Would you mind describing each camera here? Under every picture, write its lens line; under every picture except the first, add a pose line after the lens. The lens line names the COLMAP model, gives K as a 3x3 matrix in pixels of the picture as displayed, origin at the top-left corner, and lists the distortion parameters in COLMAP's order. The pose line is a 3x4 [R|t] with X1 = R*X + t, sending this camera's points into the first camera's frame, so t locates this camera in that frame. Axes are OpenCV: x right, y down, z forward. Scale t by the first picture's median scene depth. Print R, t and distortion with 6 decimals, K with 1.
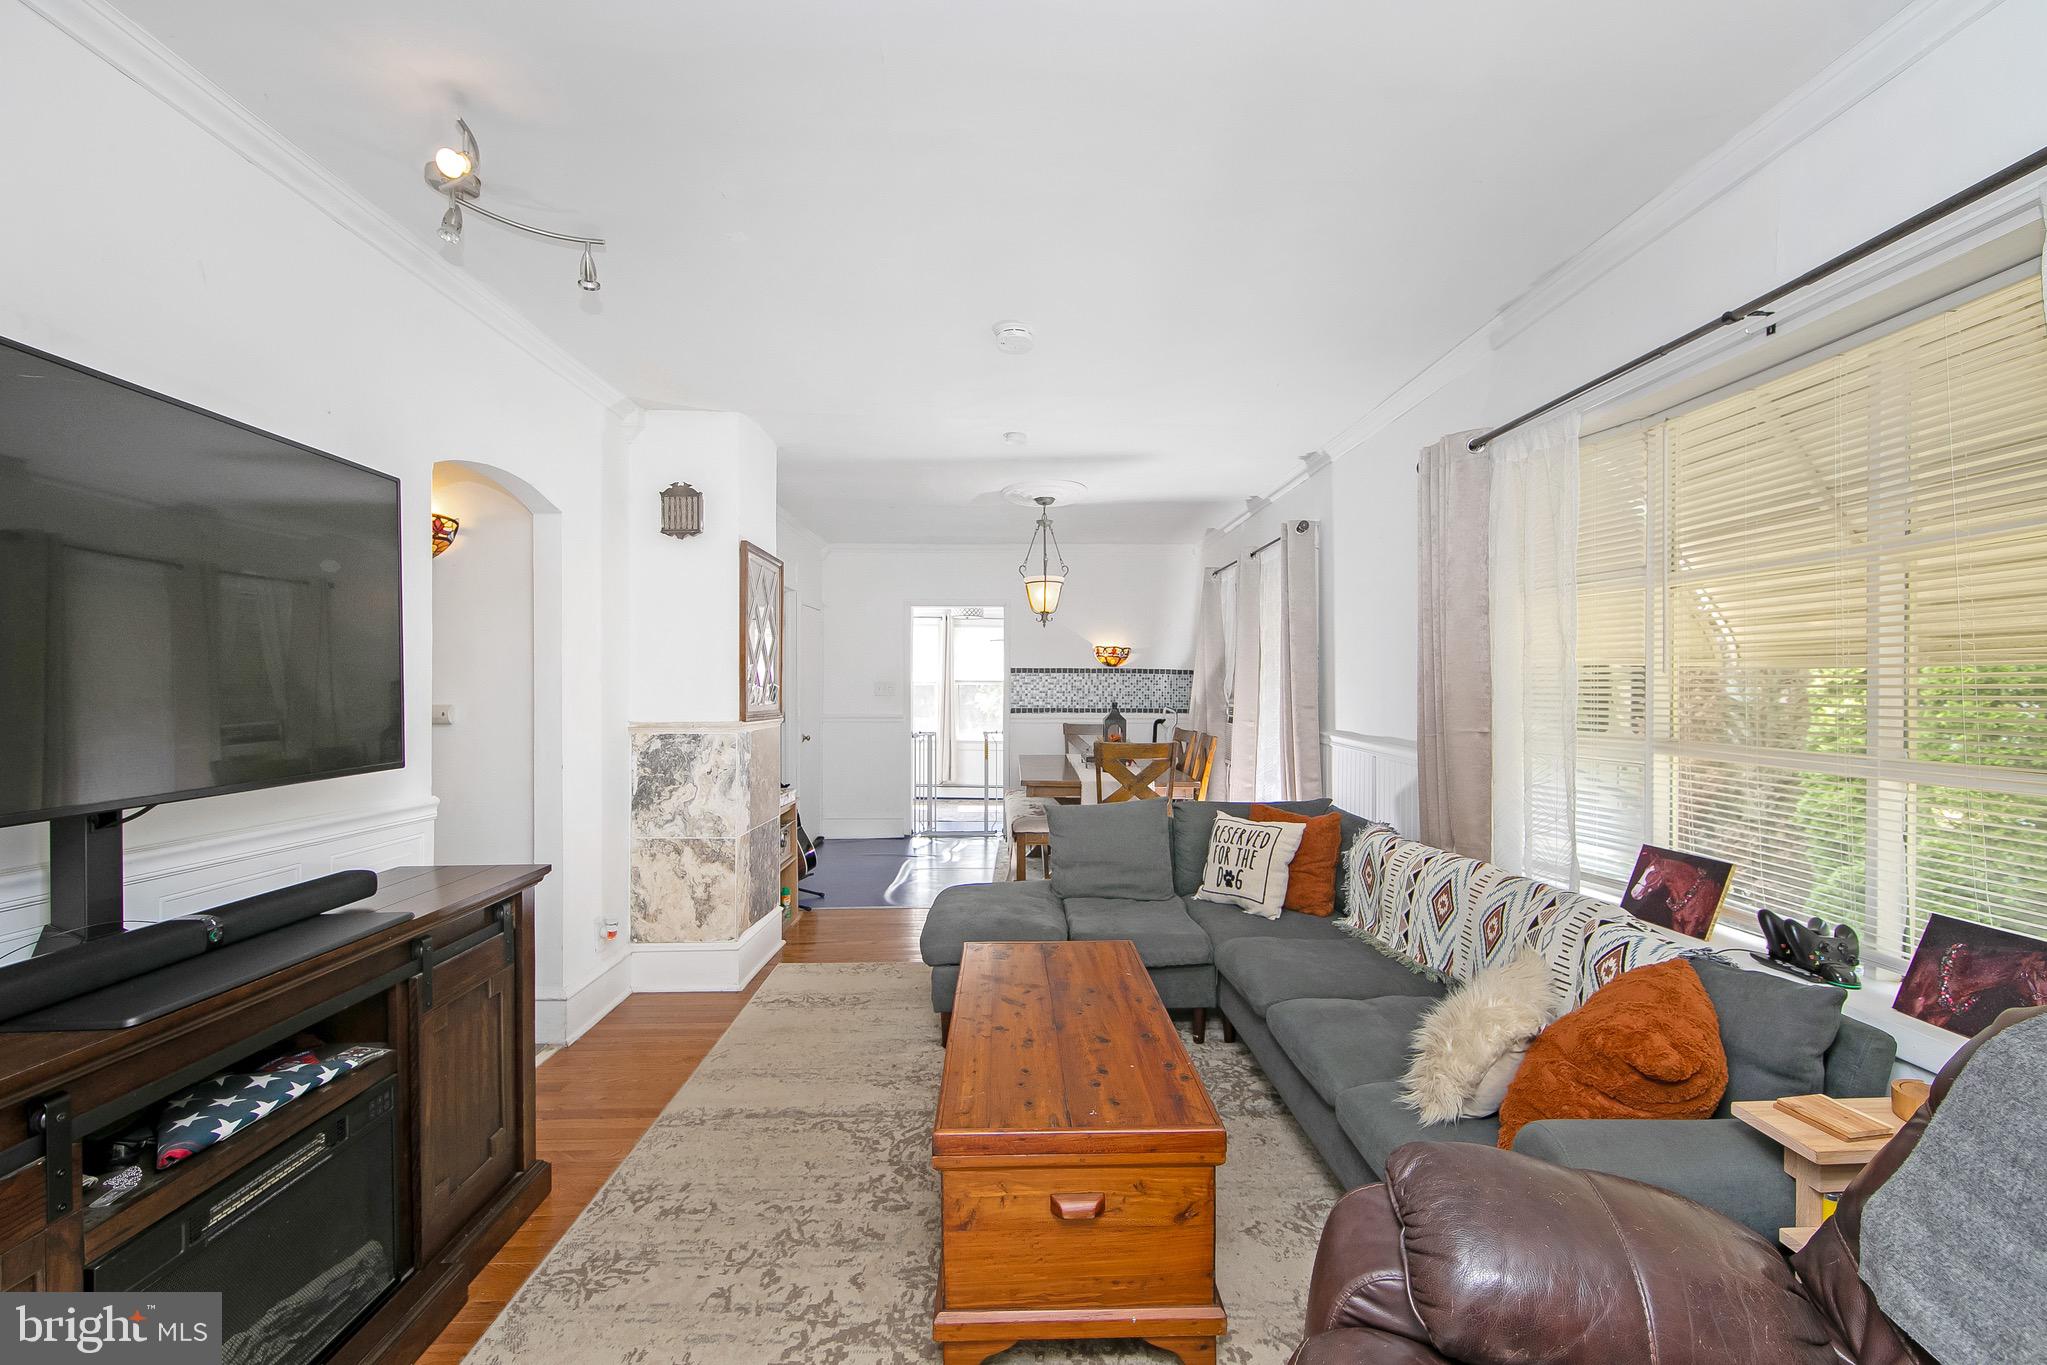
lens RADIAL K [[823.5, 0, 1024.4], [0, 823.5, 684.7], [0, 0, 1]] dist [0.000145, 0.000004]
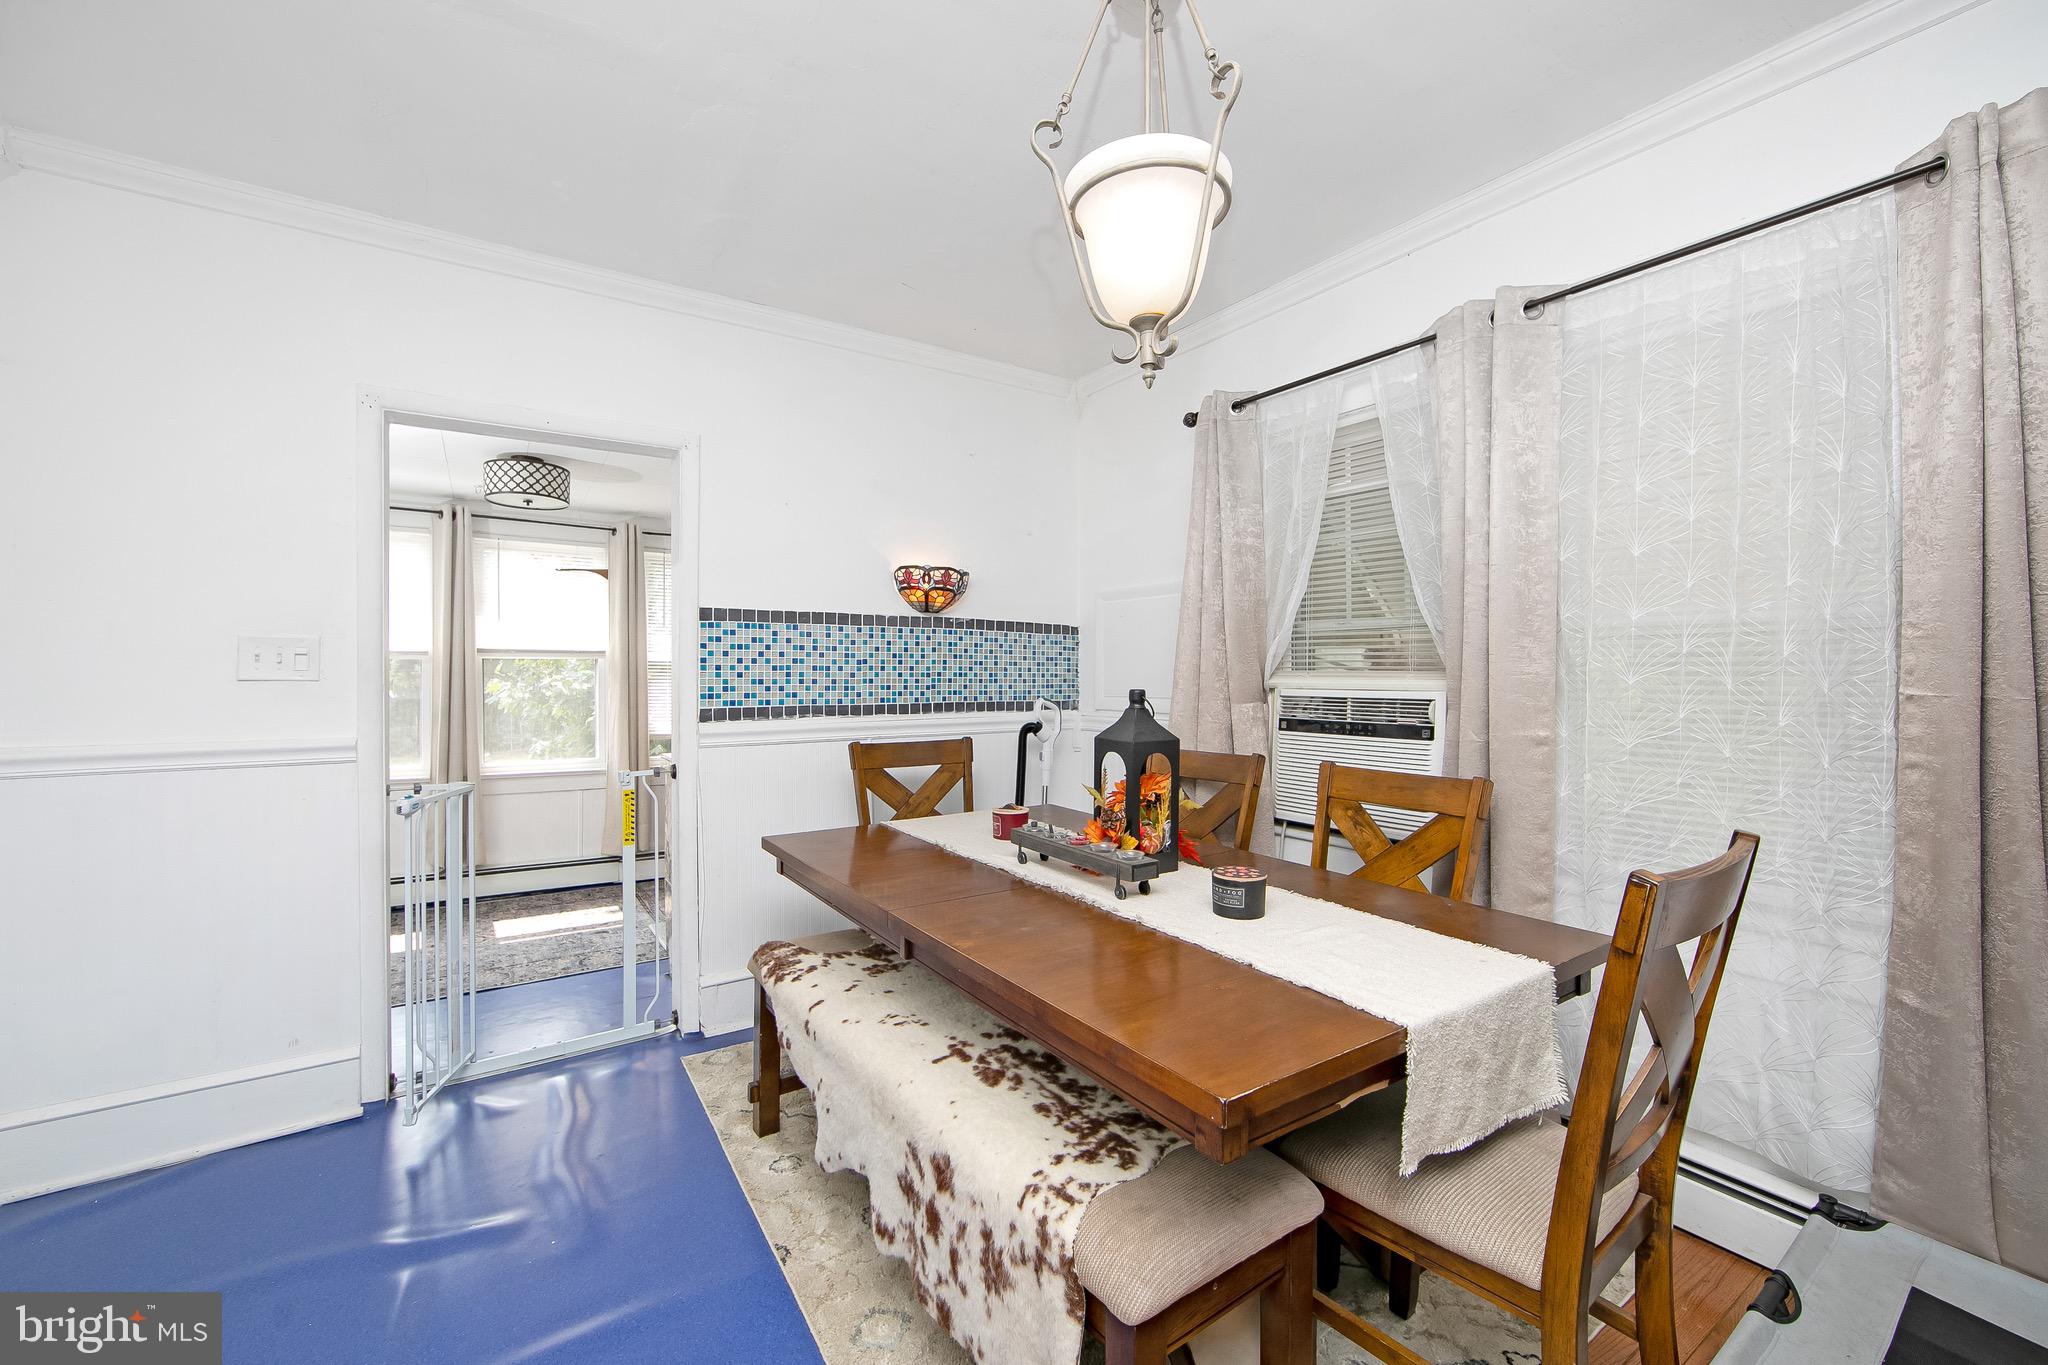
lens RADIAL K [[823.9, 0, 1023.7], [0, 823.9, 677.3], [0, 0, 1]] dist [0.000145, 0.000004]
pose [[0.843446, -0.006205, 0.537178, -0.098630], [0.005451, 0.999981, 0.002991, 0.012759], [-0.537186, 0.000405, 0.843464, 0.581905]]
